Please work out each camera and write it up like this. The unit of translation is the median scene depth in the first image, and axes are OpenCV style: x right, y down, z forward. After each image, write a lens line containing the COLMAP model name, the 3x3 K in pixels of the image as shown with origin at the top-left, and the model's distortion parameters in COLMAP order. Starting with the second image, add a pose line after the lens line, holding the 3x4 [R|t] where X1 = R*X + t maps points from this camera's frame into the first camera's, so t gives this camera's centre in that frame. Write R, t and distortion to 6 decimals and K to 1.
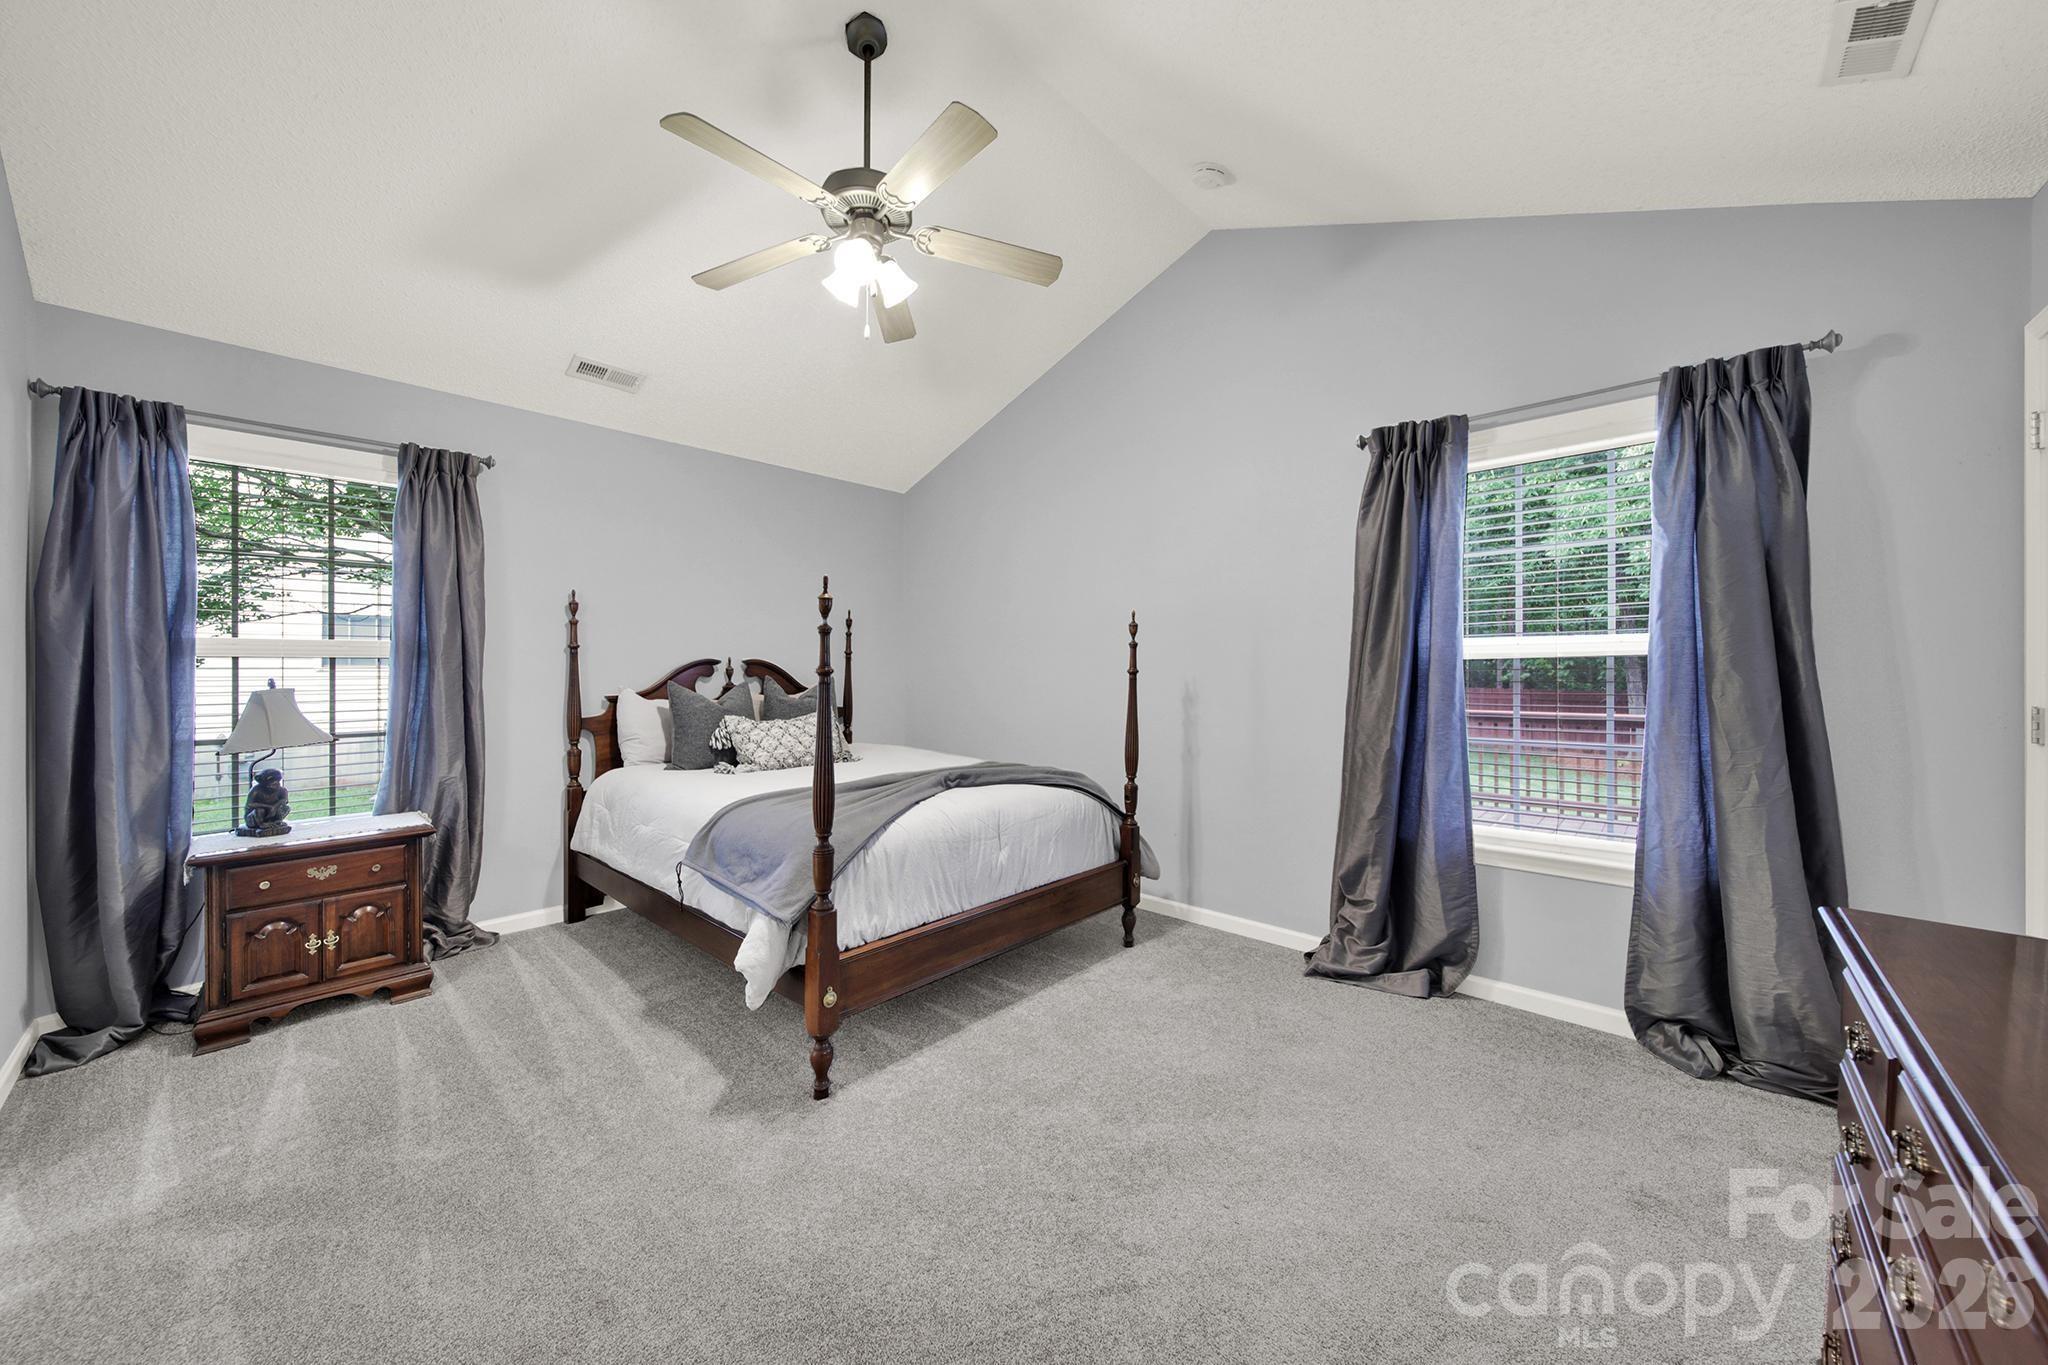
lens RADIAL K [[727.5, 0, 1030.9], [0, 727.5, 681.1], [0, 0, 1]] dist [-0.000399, 0.000006]
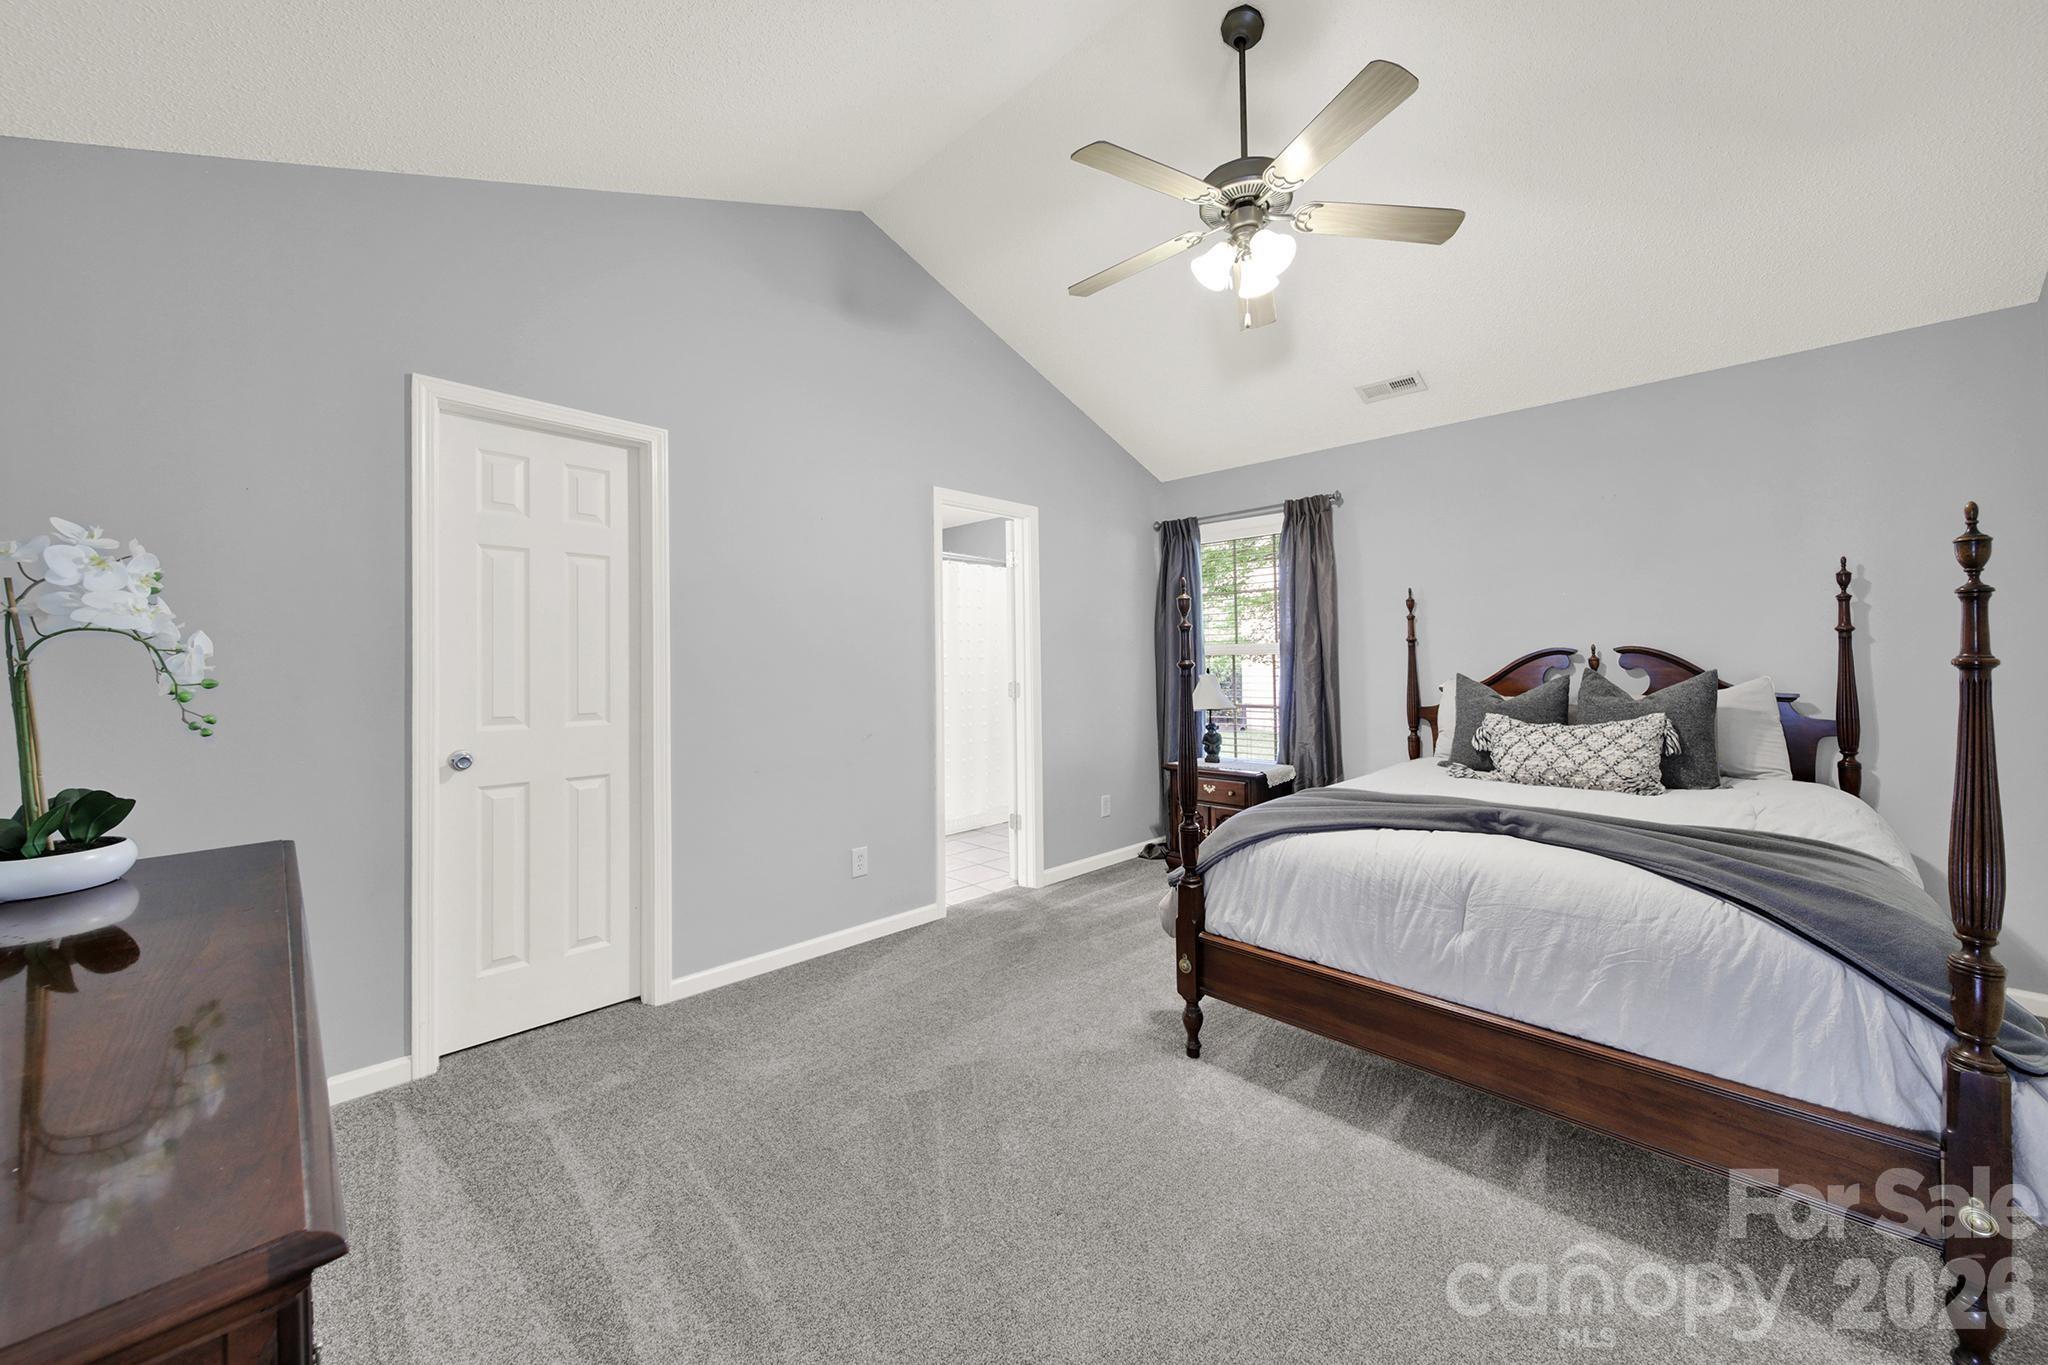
lens RADIAL K [[734.7, 0, 1021.5], [0, 734.7, 658.2], [0, 0, 1]] dist [-0.001432, -0.000060]
pose [[-0.037352, -0.007992, -0.999270, 0.581969], [-0.011515, 0.999905, -0.007567, -0.007294], [0.999236, 0.011224, -0.037440, 0.554239]]
